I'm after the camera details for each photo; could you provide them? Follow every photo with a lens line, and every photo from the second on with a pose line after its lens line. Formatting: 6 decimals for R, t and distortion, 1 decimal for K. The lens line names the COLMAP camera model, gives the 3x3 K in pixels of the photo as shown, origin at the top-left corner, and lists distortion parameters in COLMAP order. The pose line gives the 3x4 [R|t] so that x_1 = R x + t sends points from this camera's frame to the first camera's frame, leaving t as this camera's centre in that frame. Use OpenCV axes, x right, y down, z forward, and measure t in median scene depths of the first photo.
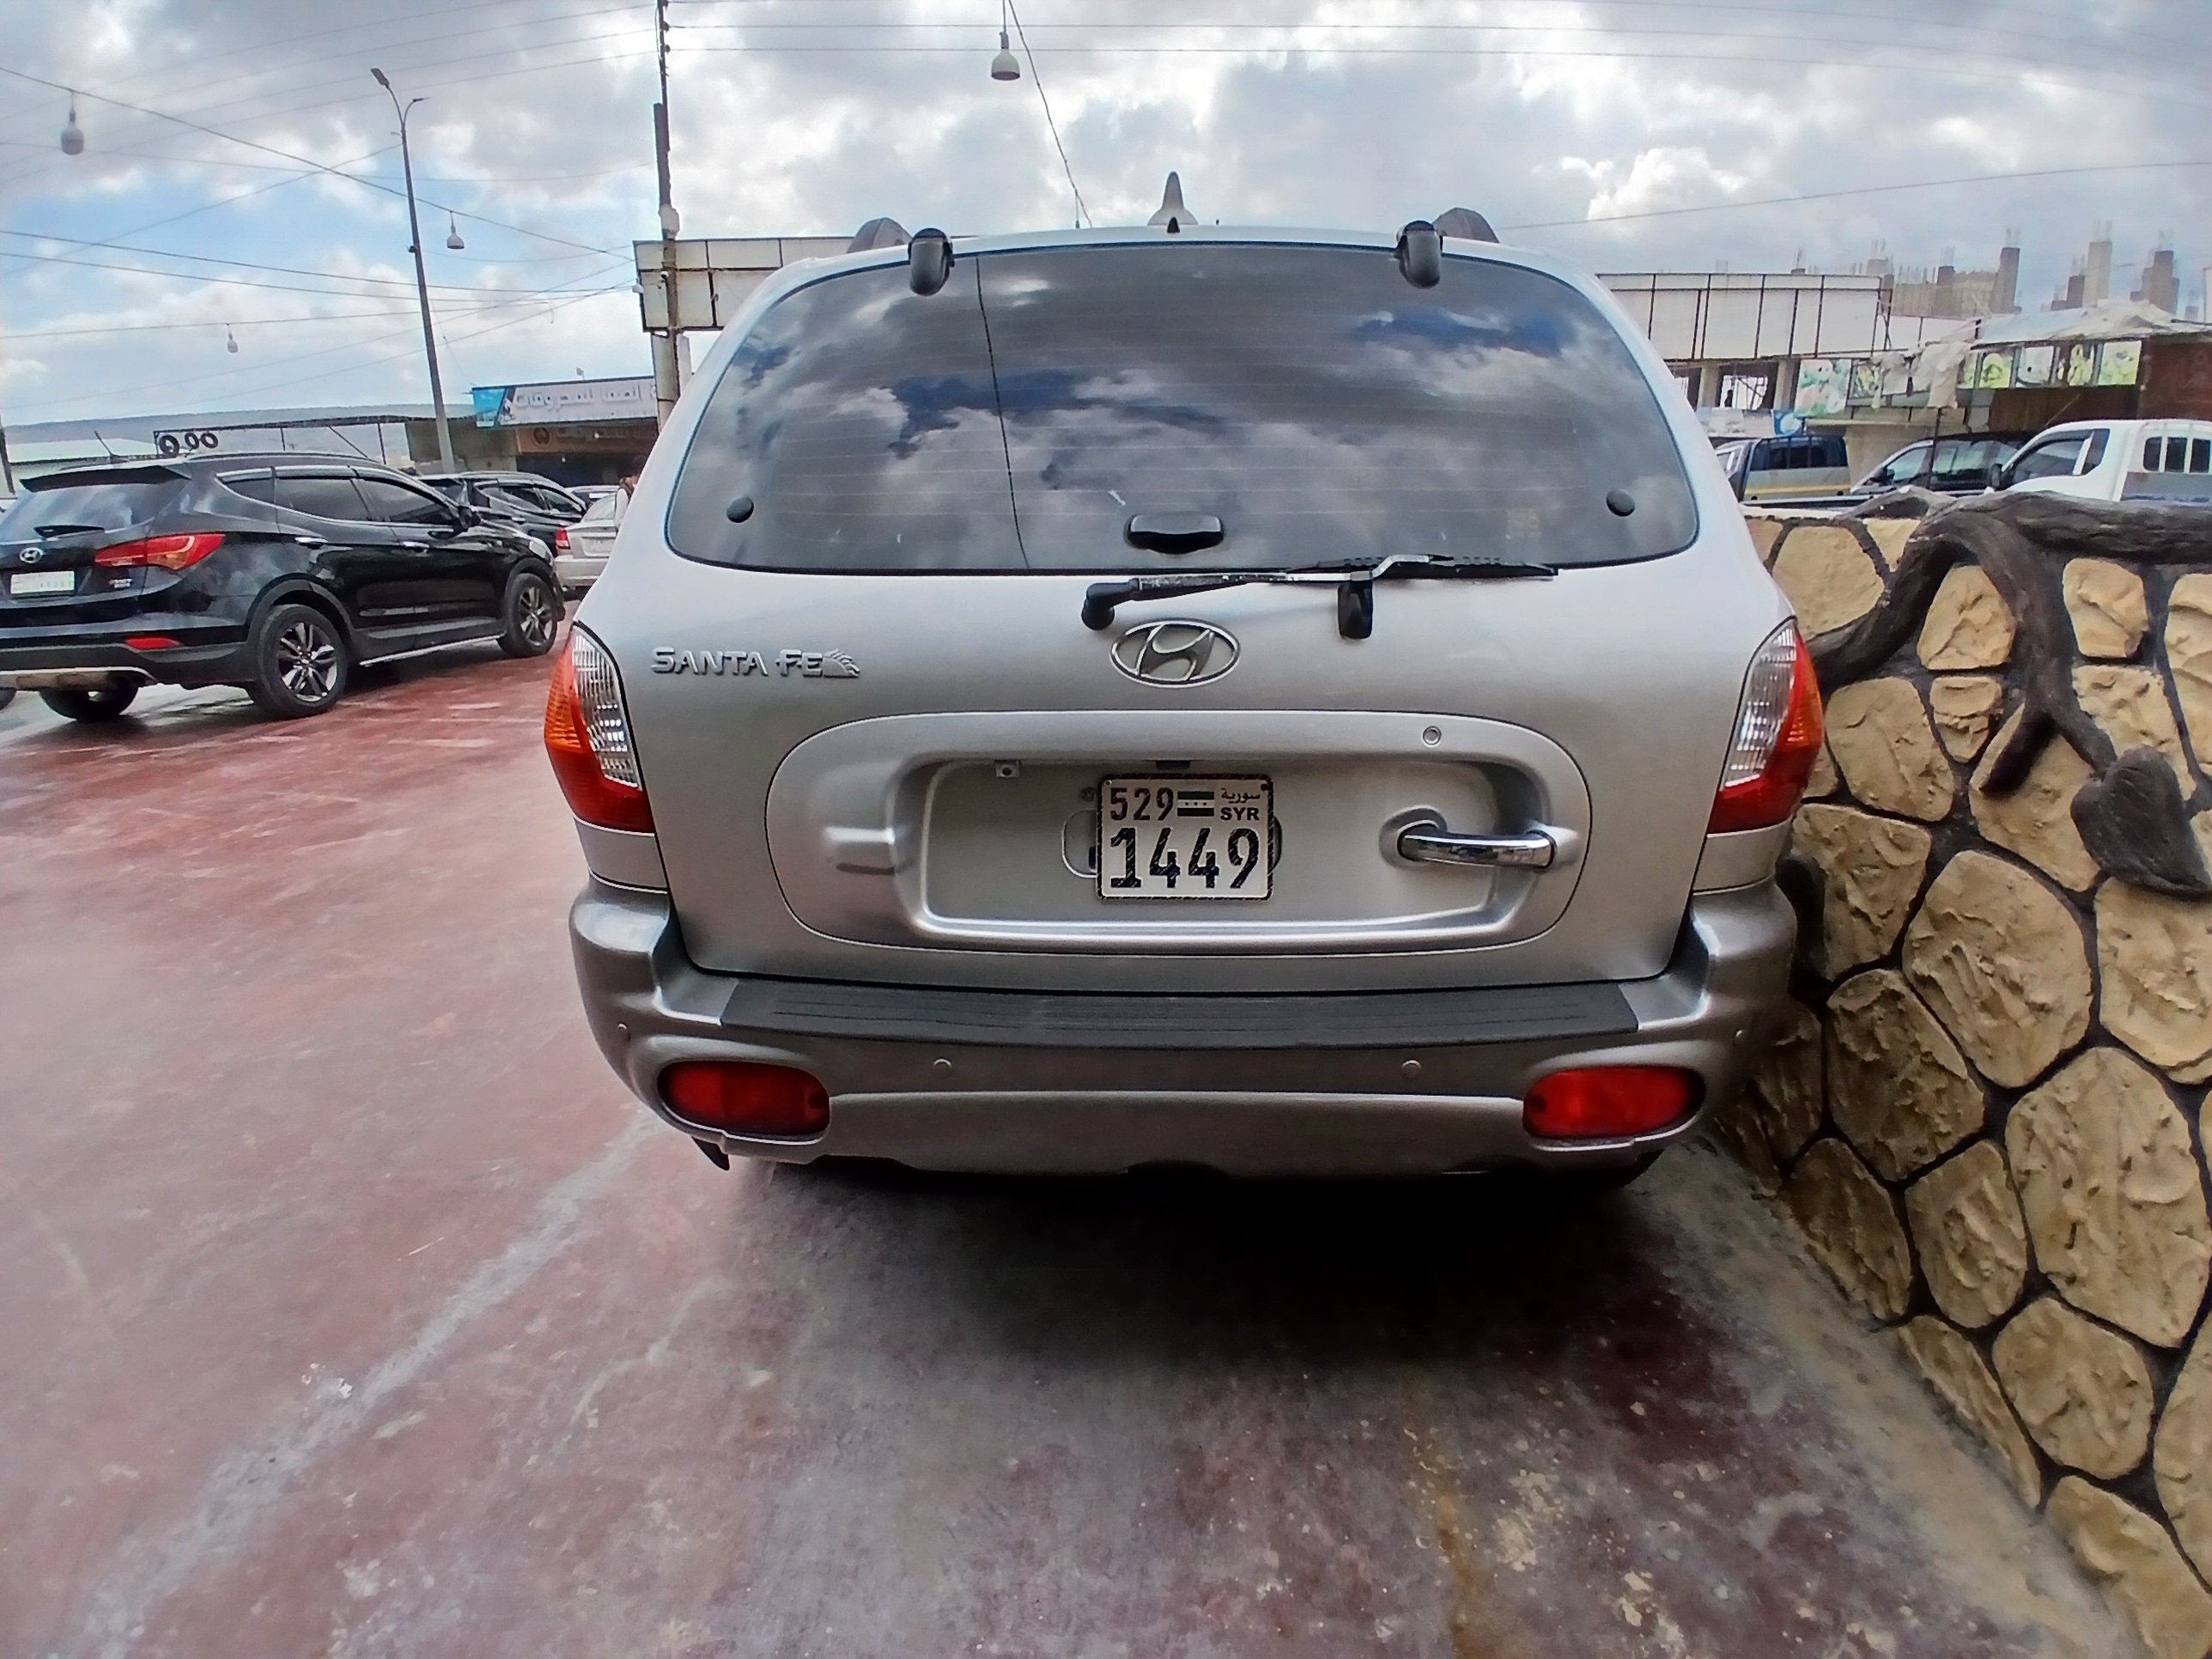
lens RADIAL K [[1118.6, 0, 1116.7], [0, 1118.6, 832.3], [0, 0, 1]] dist [0.000126, -0.044148]
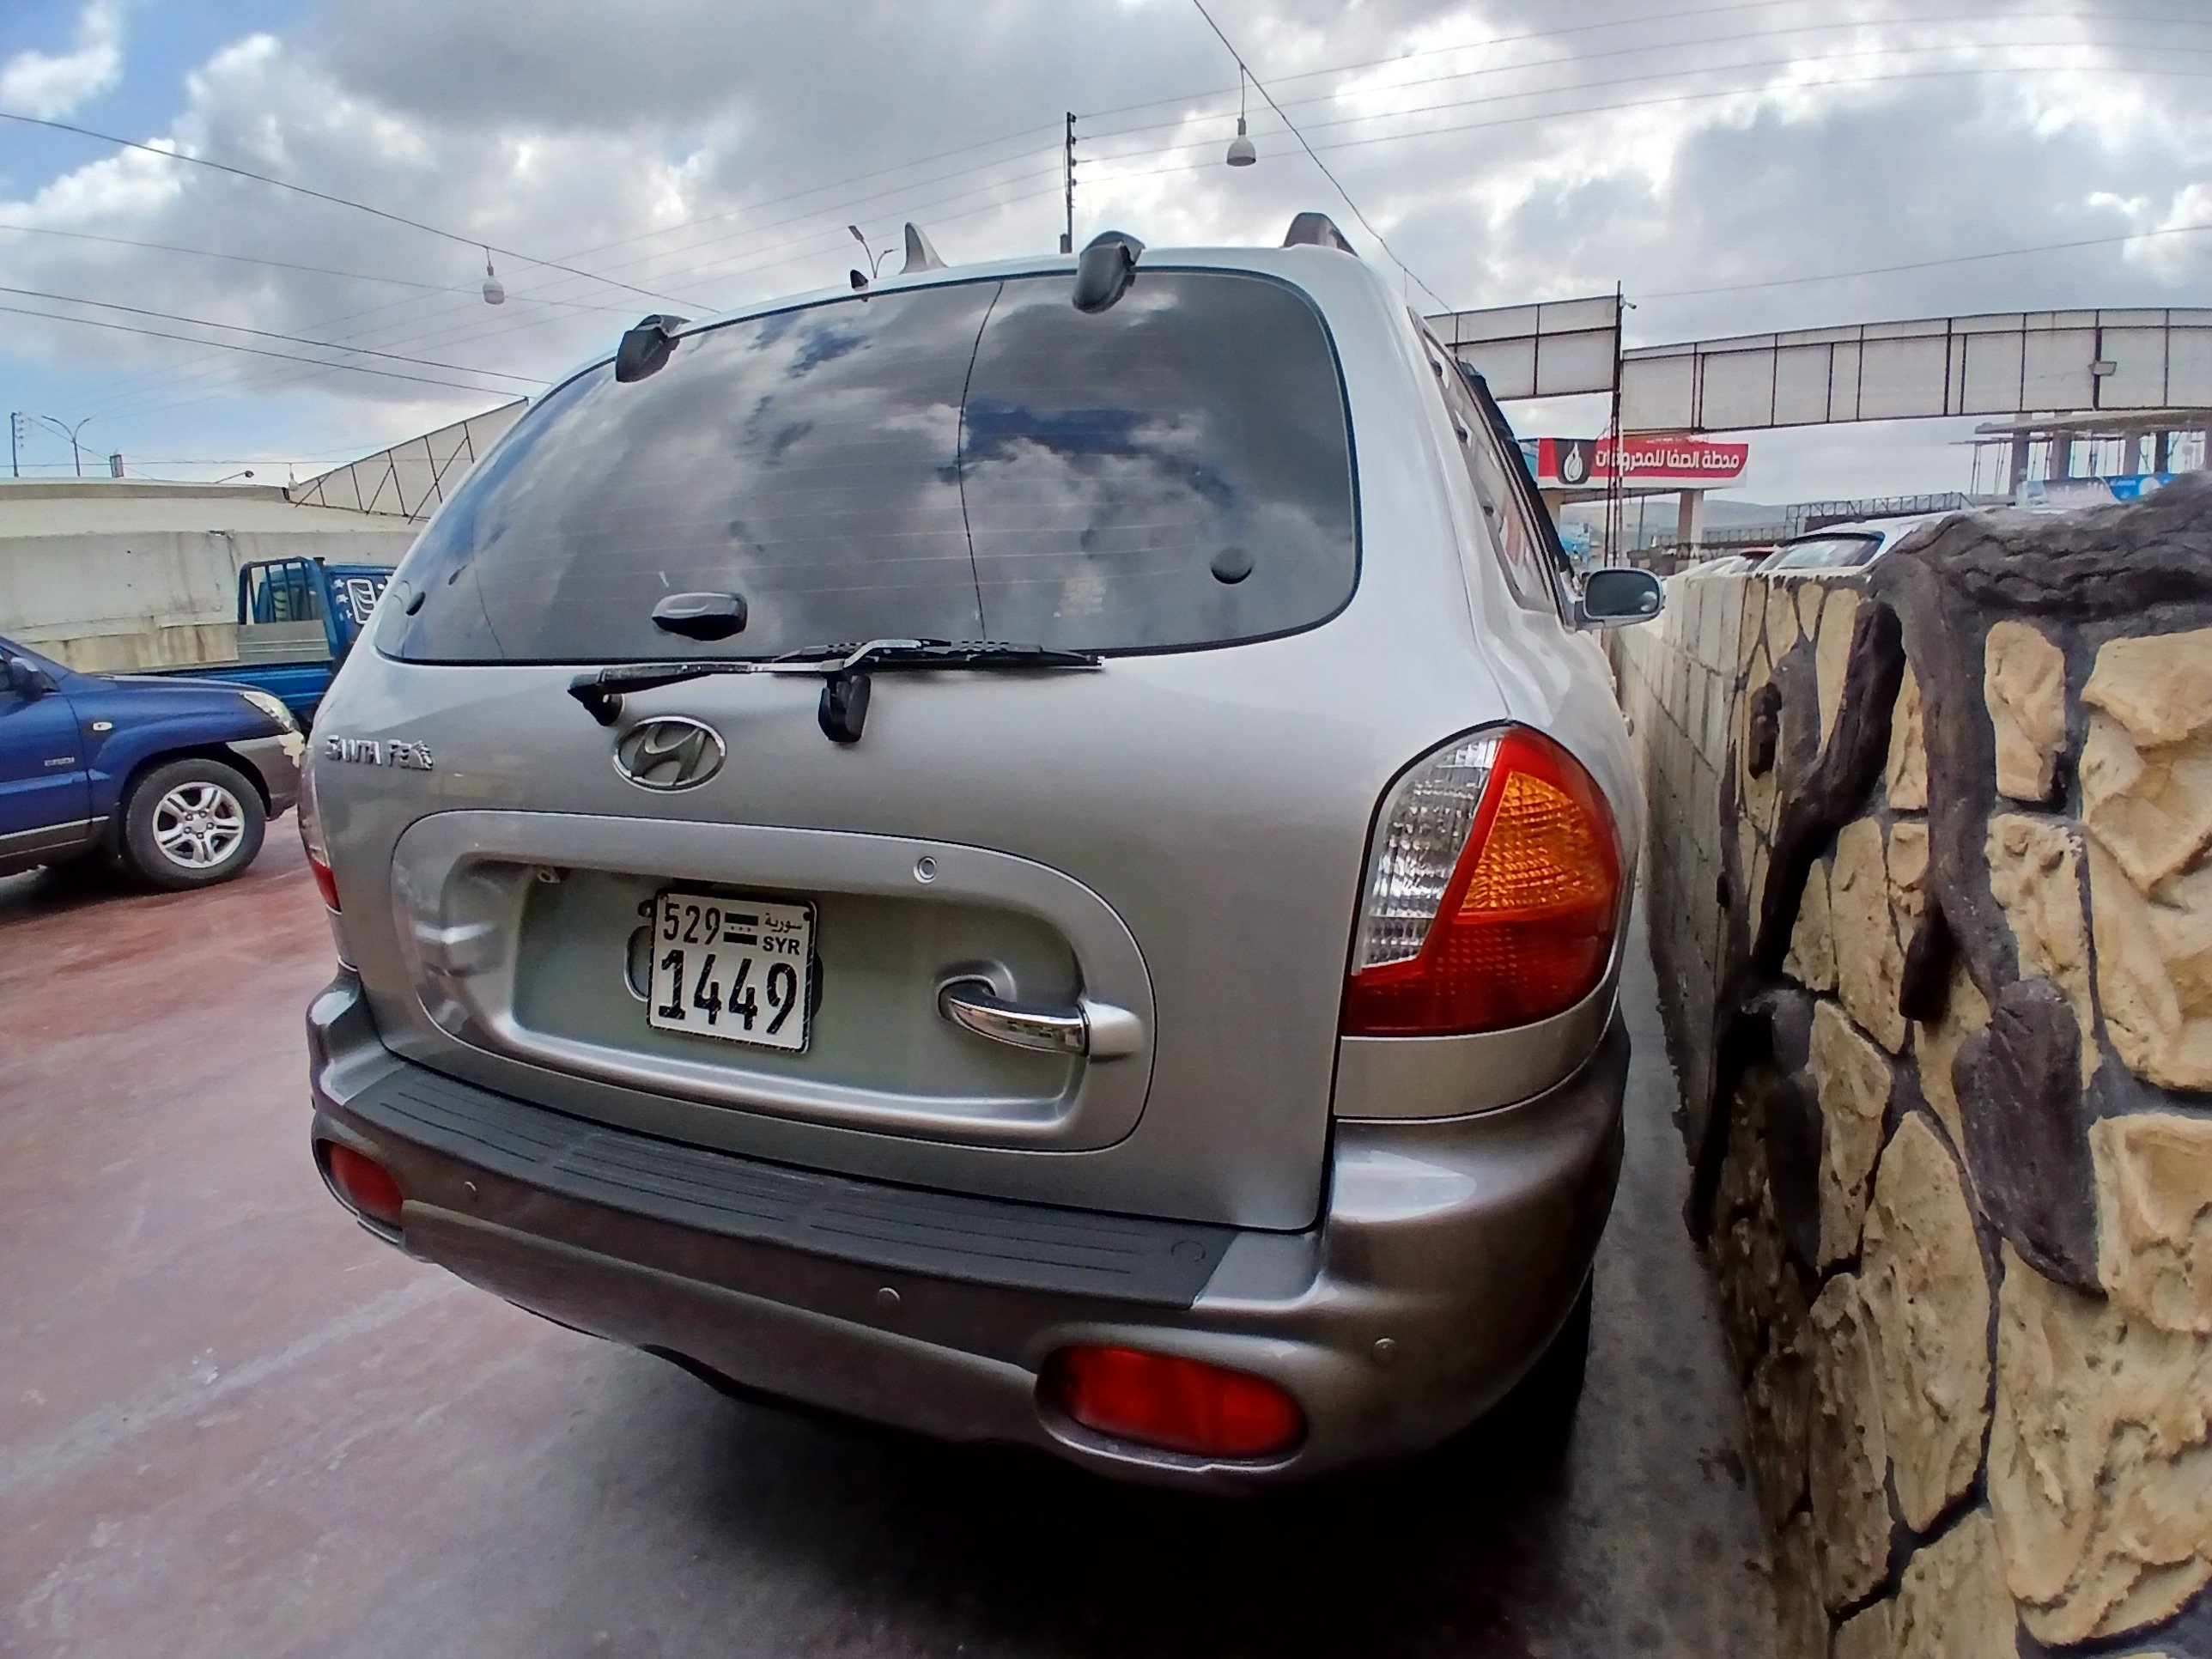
lens RADIAL K [[1118.6, 0, 1116.7], [0, 1118.6, 832.3], [0, 0, 1]] dist [0.000126, -0.044148]
pose [[0.929977, 0.052385, -0.363866, 0.642550], [-0.079353, 0.995066, -0.059554, -0.070657], [0.358951, 0.084257, 0.929545, 0.303103]]
